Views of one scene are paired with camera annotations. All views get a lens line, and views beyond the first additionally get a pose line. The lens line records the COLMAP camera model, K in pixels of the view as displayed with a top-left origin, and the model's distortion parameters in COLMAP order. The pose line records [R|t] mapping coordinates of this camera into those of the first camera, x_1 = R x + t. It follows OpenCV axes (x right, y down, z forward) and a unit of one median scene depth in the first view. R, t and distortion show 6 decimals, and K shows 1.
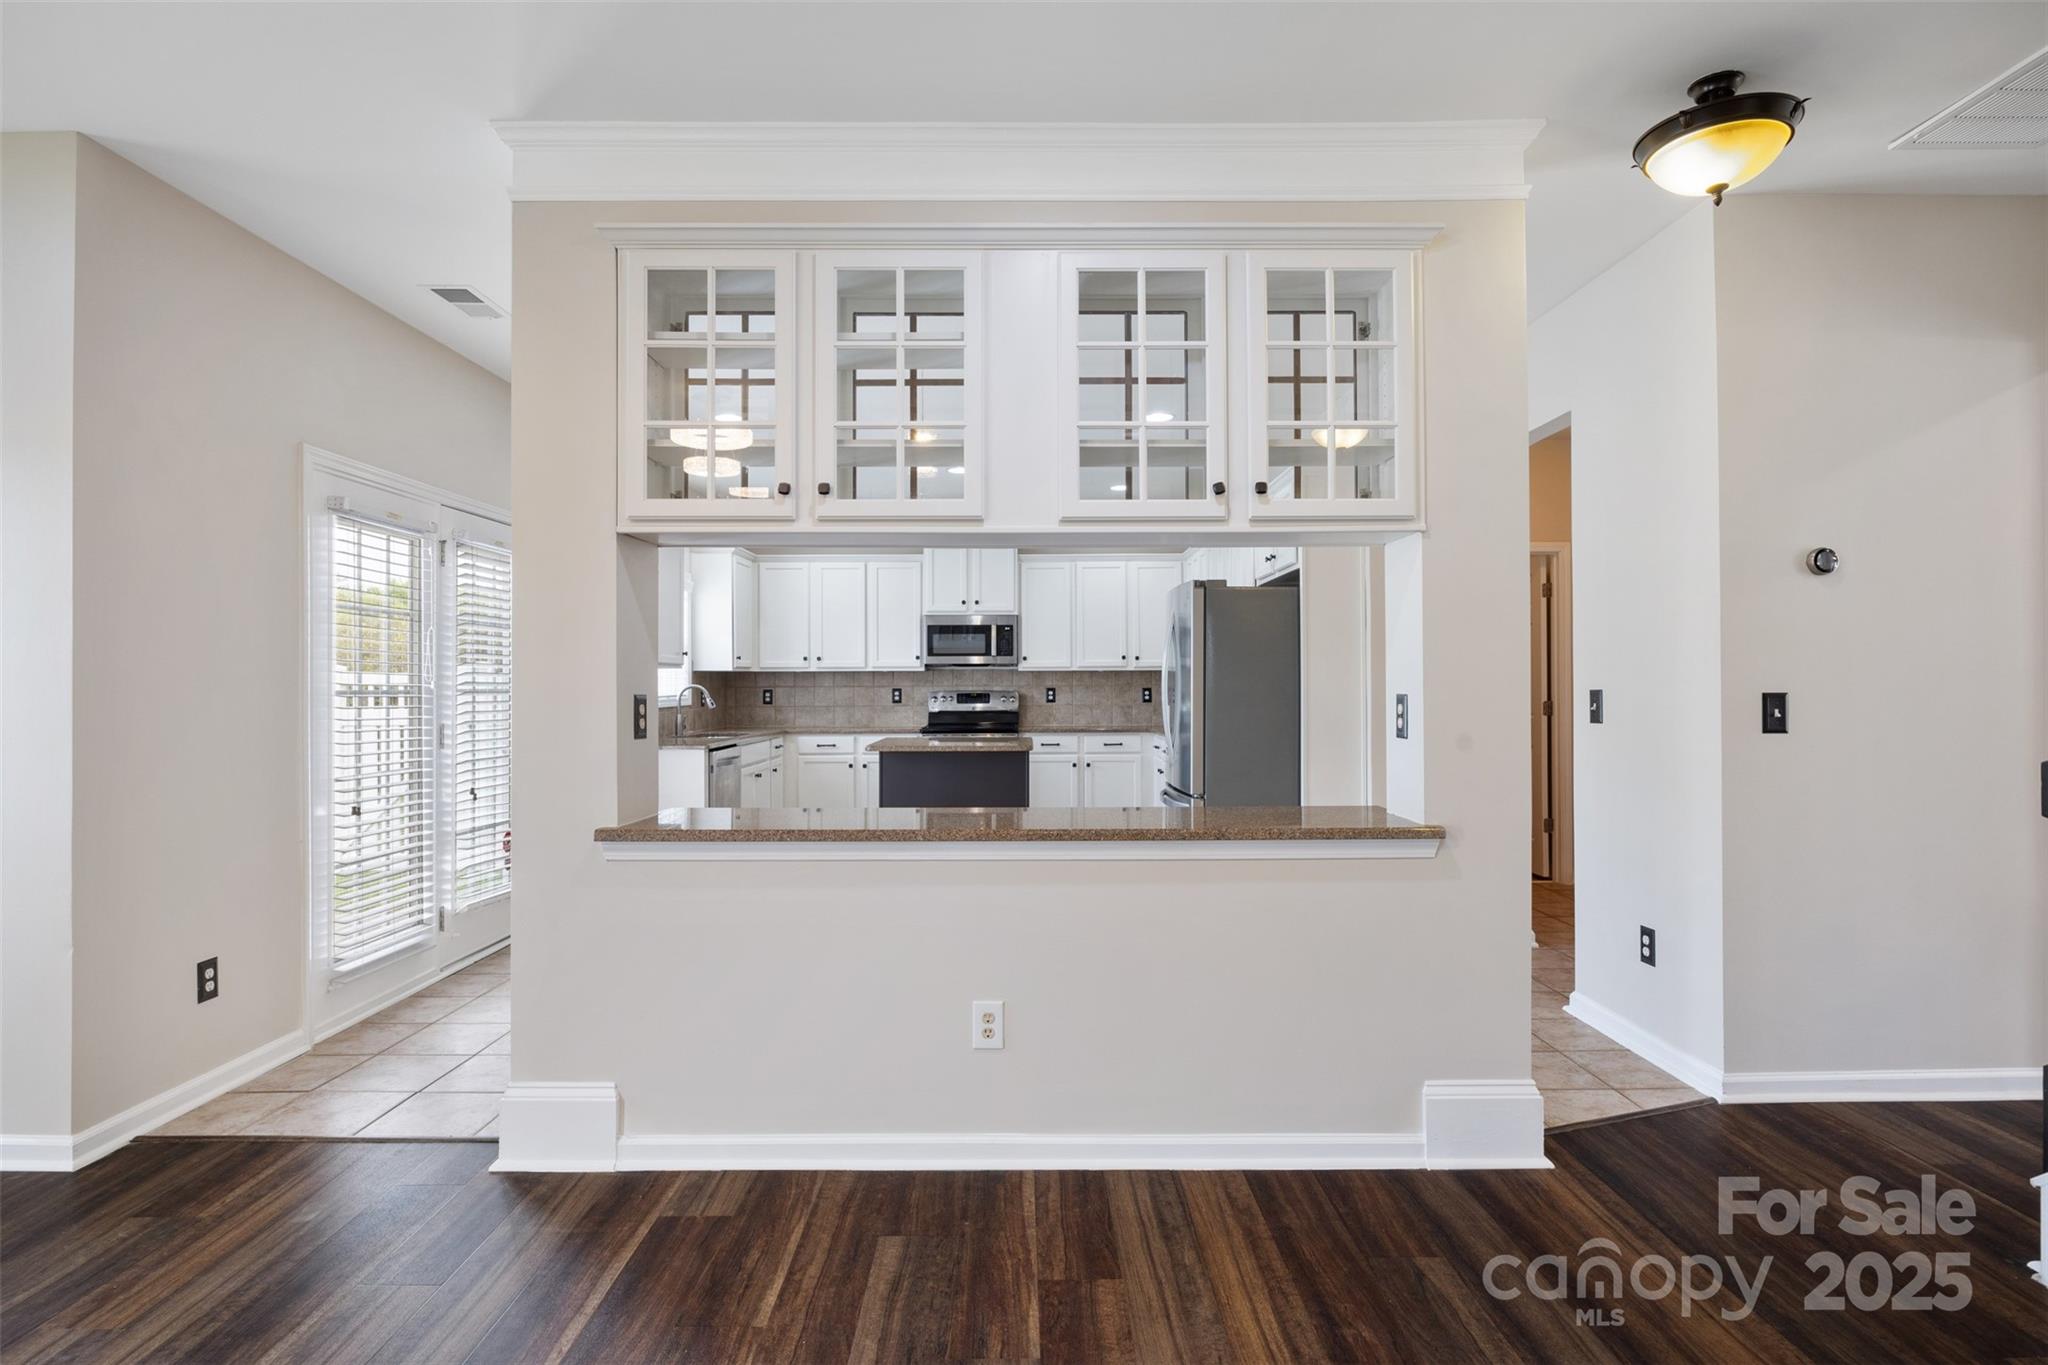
lens RADIAL K [[1045.2, 0, 1026.0], [0, 1045.2, 676.0], [0, 0, 1]] dist [-0.006208, -0.001256]
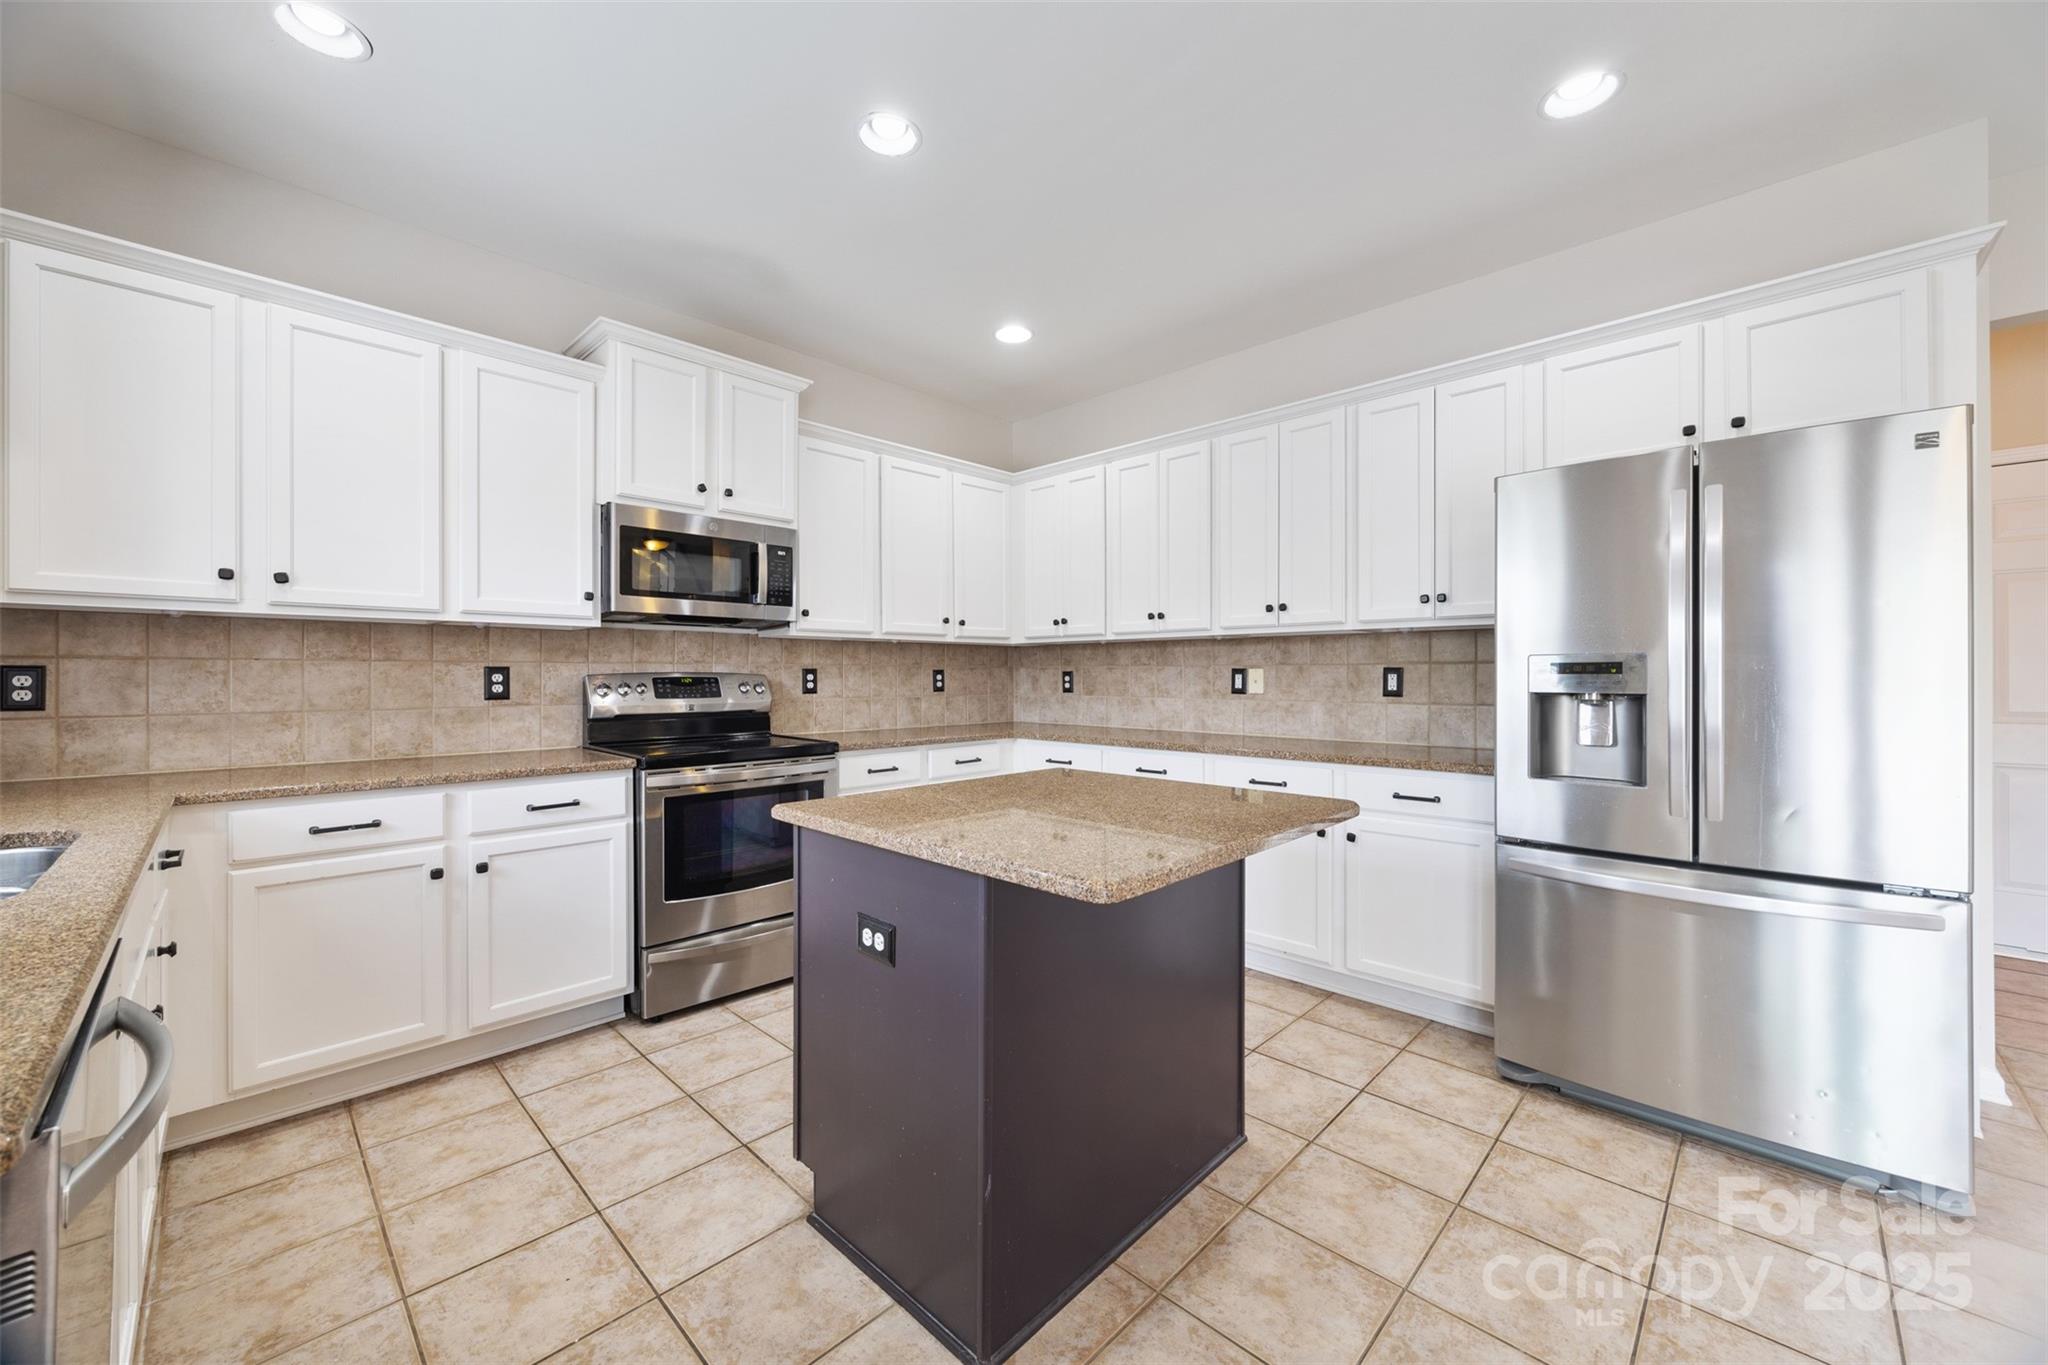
lens RADIAL K [[777.7, 0, 1029.9], [0, 777.7, 678.0], [0, 0, 1]] dist [-0.005142, 0.000553]
pose [[0.695755, 0.000617, 0.718279, -0.210273], [-0.004658, 0.999982, 0.003652, 0.015016], [-0.718264, -0.005887, 0.695745, 0.636242]]
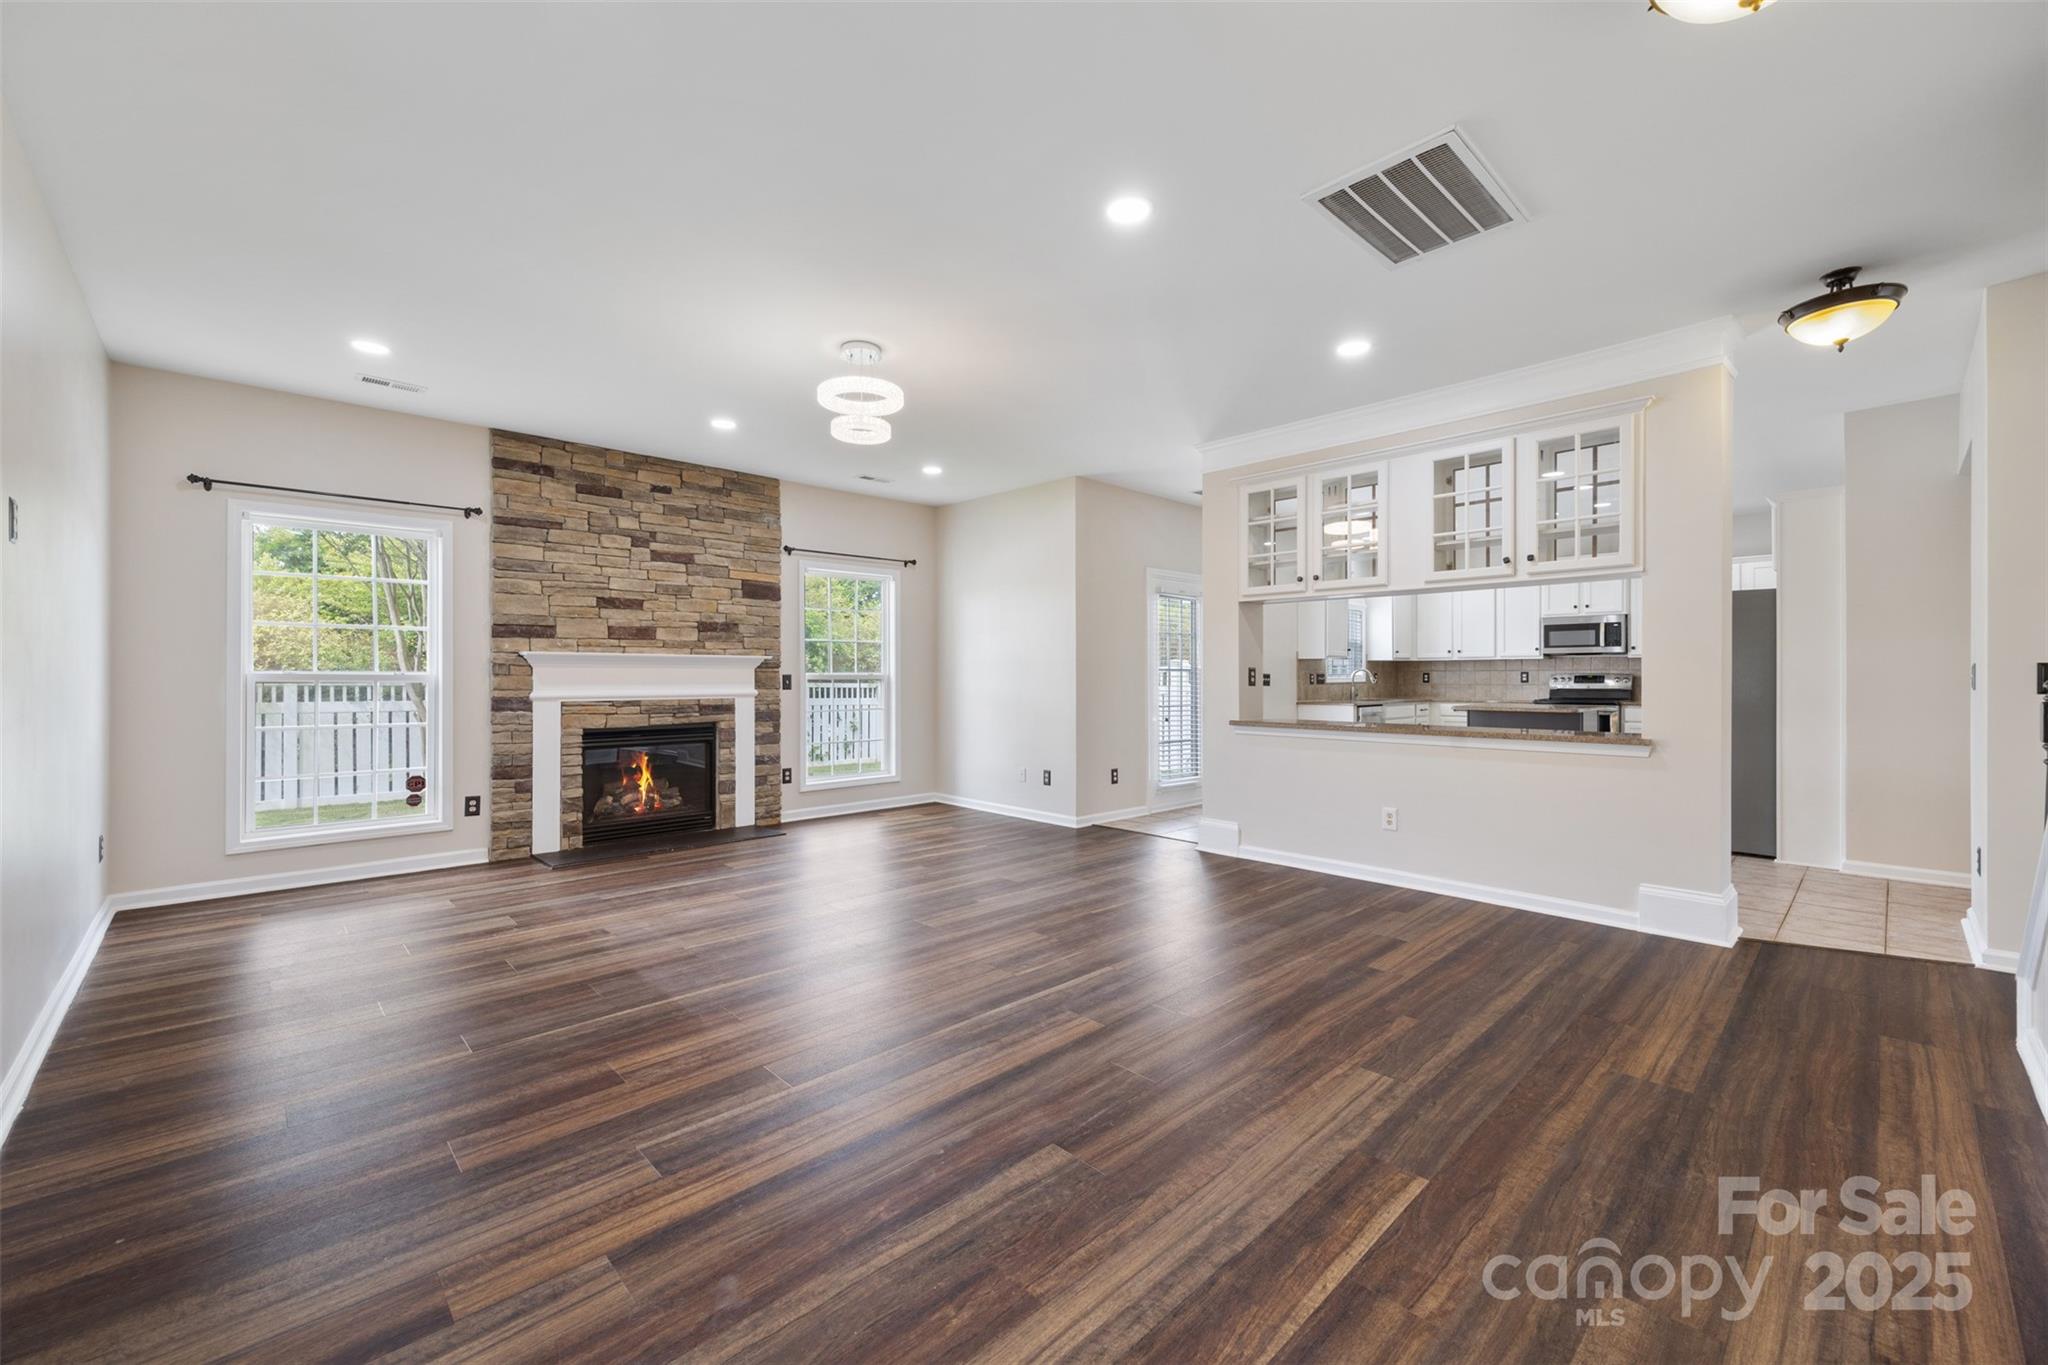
lens RADIAL K [[826.8, 0, 1025.2], [0, 826.8, 672.6], [0, 0, 1]] dist [0.007901, -0.000156]
pose [[0.689248, -0.000945, -0.724525, 0.221591], [0.003811, 0.999990, 0.002321, 0.008113], [0.724516, -0.004361, 0.689245, -0.234136]]
